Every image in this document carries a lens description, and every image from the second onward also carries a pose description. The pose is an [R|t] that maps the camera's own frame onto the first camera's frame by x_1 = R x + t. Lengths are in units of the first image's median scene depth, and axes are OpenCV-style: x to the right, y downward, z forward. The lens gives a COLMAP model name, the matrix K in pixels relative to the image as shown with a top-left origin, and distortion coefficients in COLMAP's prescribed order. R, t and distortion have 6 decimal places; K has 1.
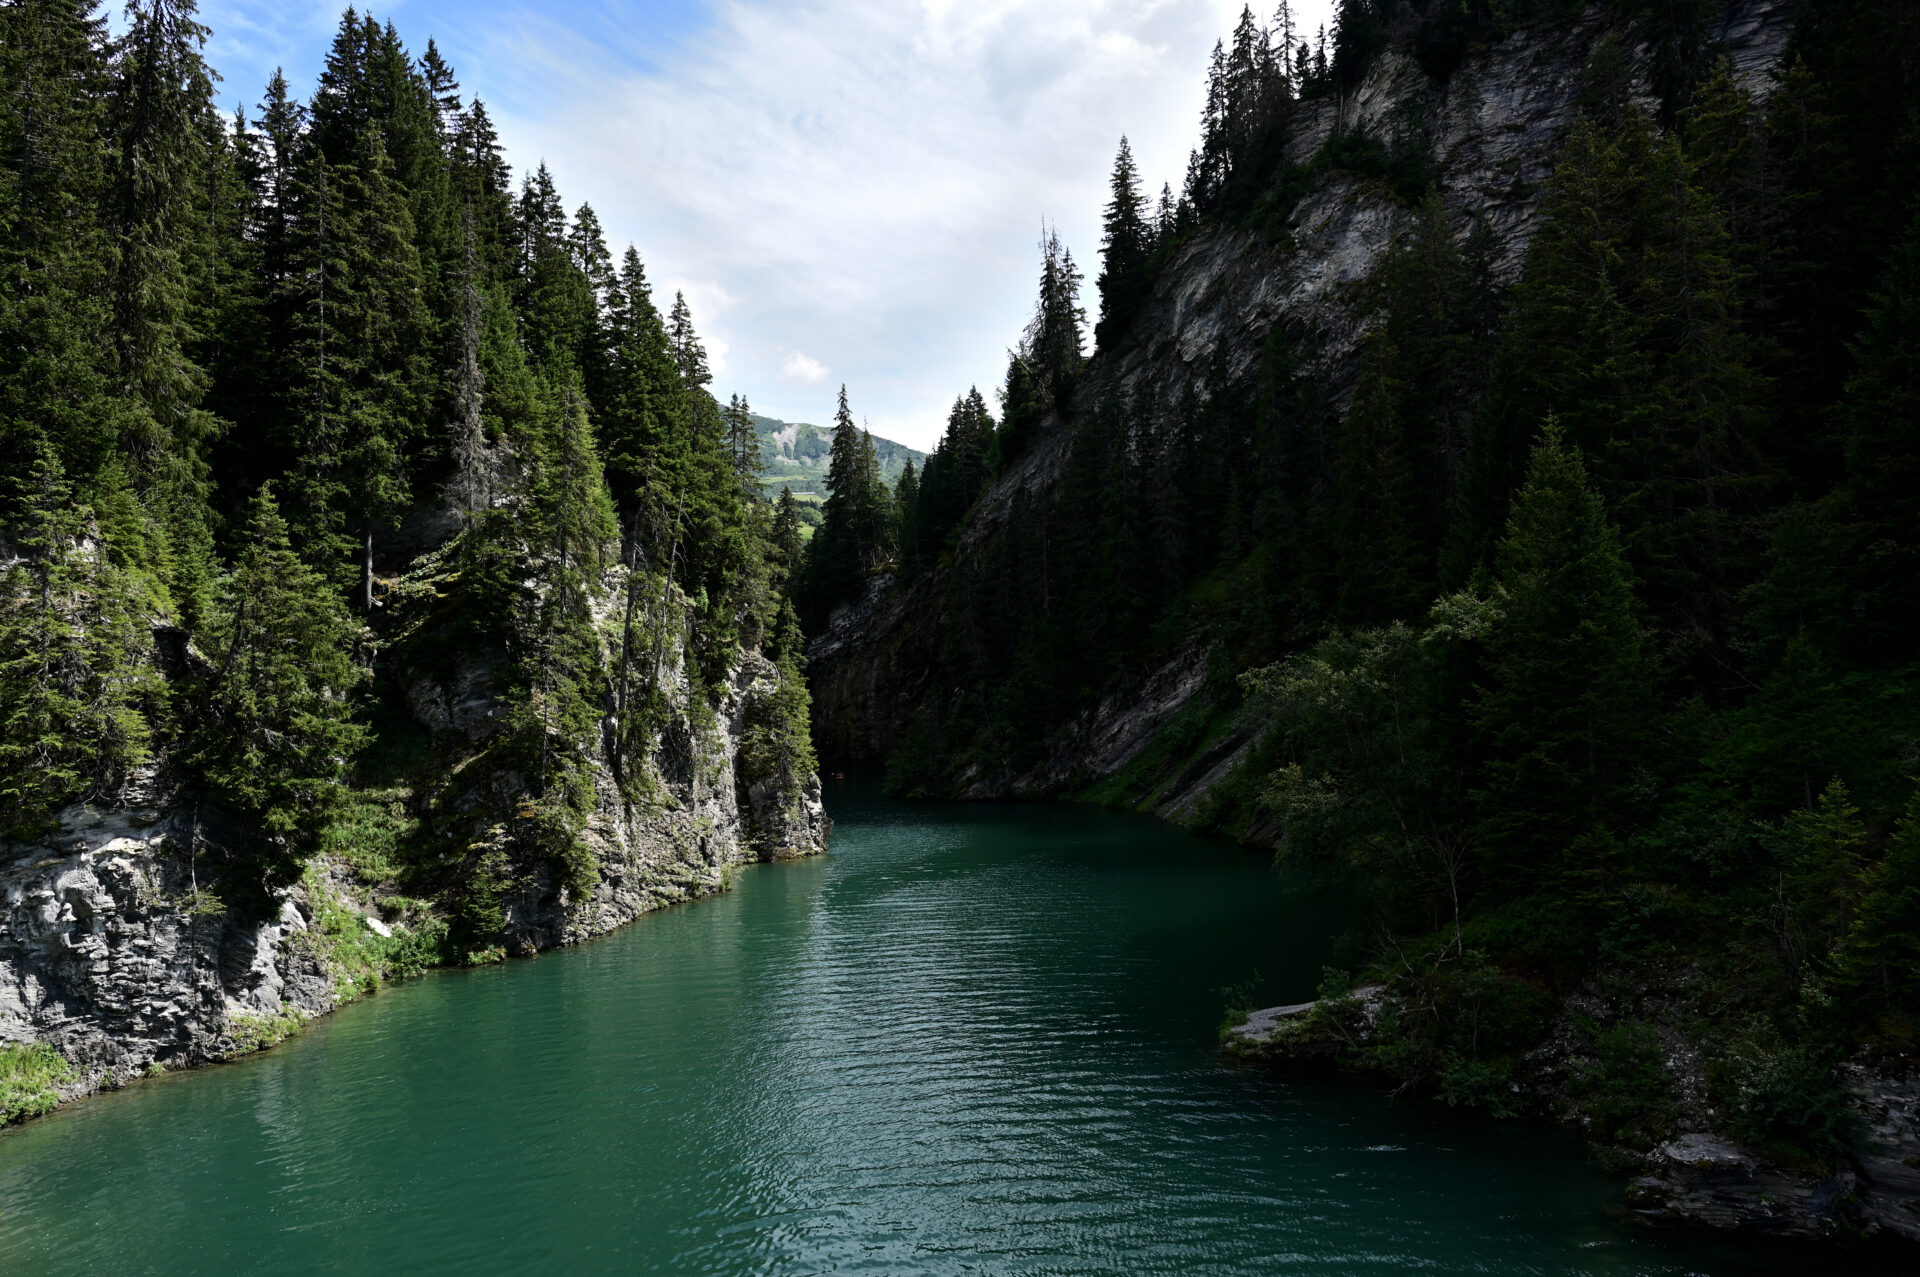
lens RADIAL K [[2913.0, 0, 959.2], [0, 2913.0, 643.5], [0, 0, 1]] dist [0.038545, 0.000000]
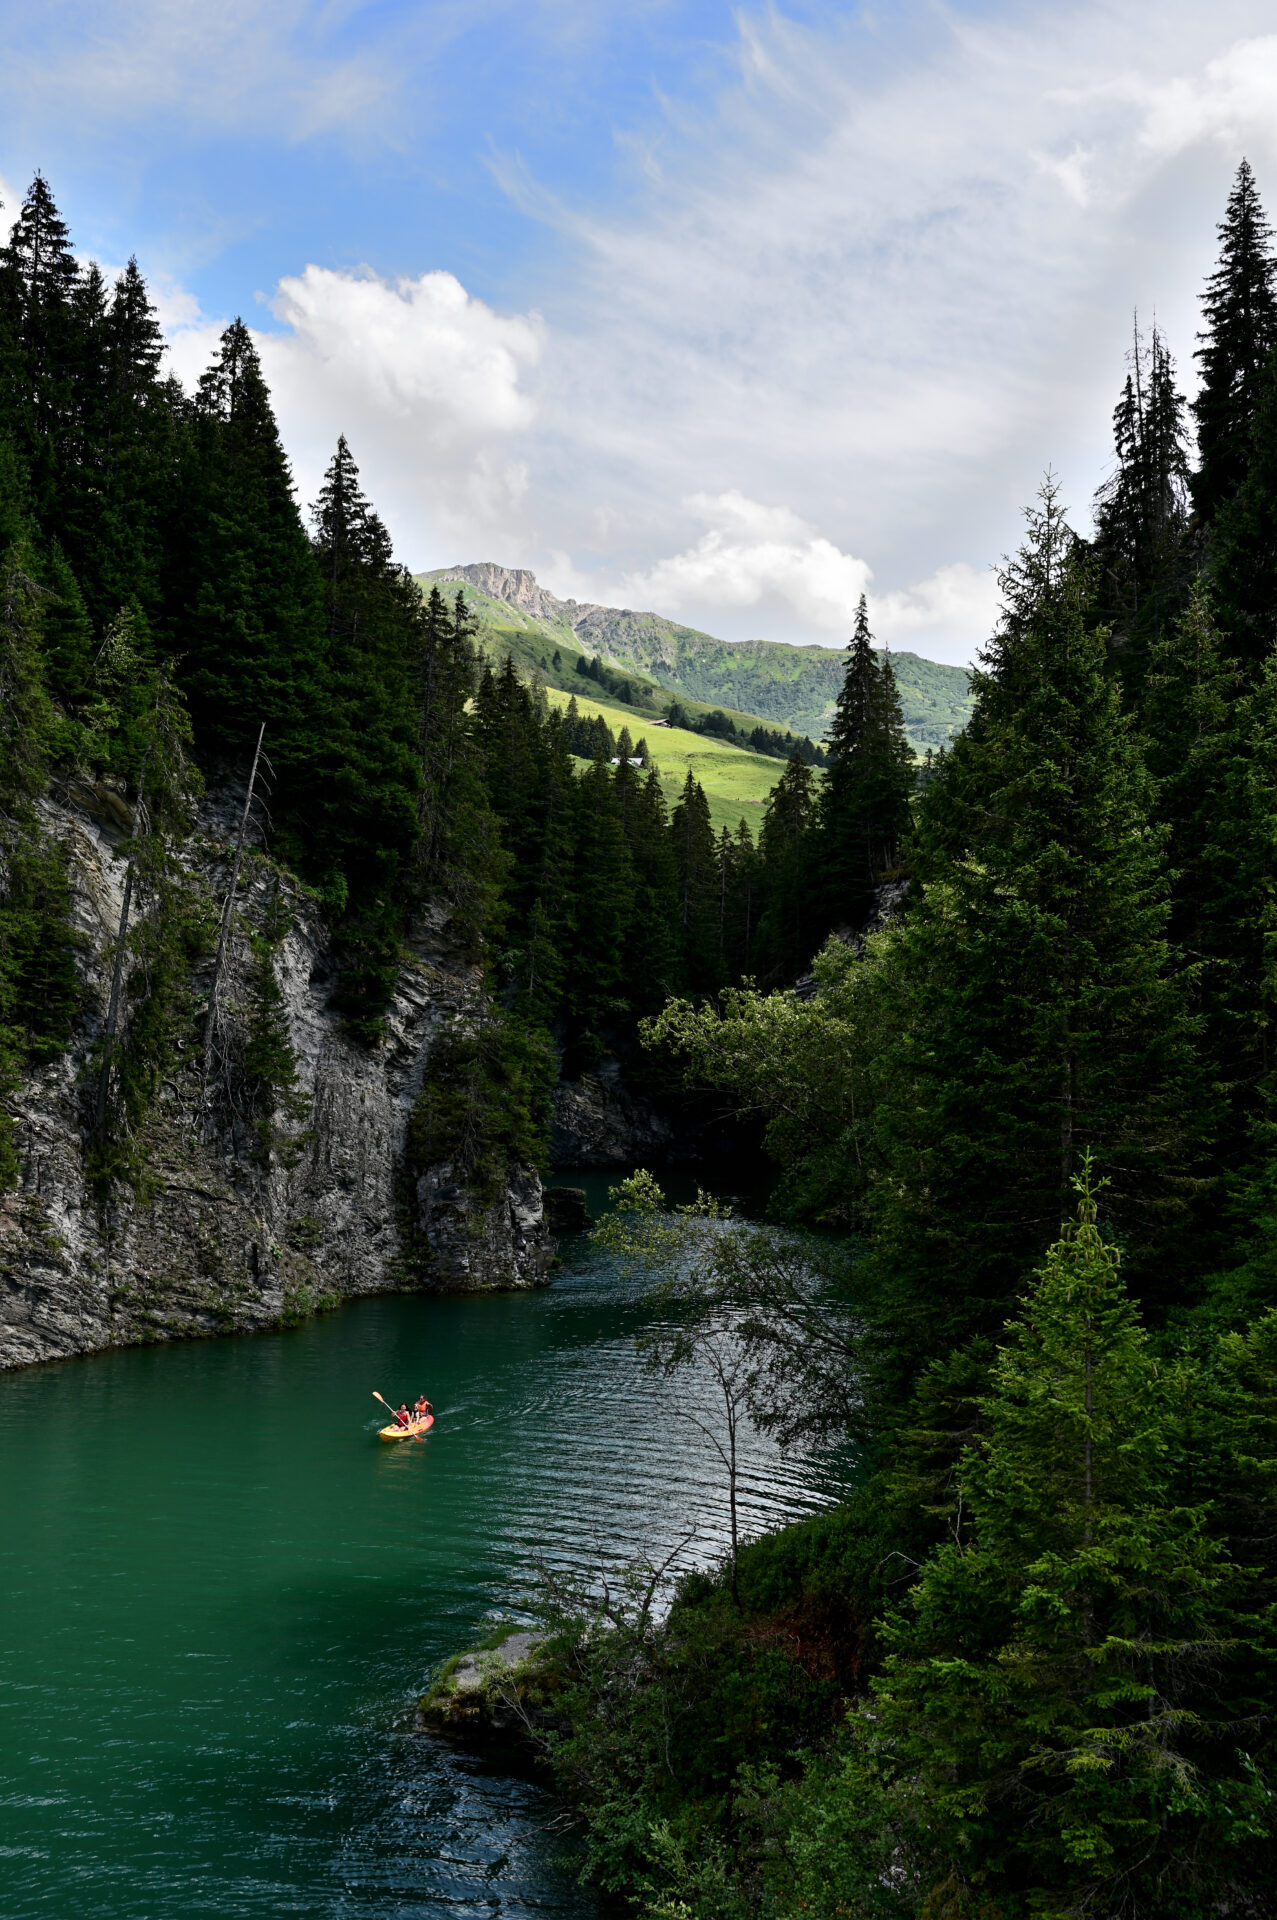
lens RADIAL K [[2913.0, 0, 639.0], [0, 2913.0, 952.4], [0, 0, 1]] dist [0.038545, 0.000000]
pose [[0.798448, 0.024190, -0.601578, 0.375318], [-0.045865, 0.998733, -0.020714, 0.009877], [0.600315, 0.044131, 0.798546, 0.513449]]
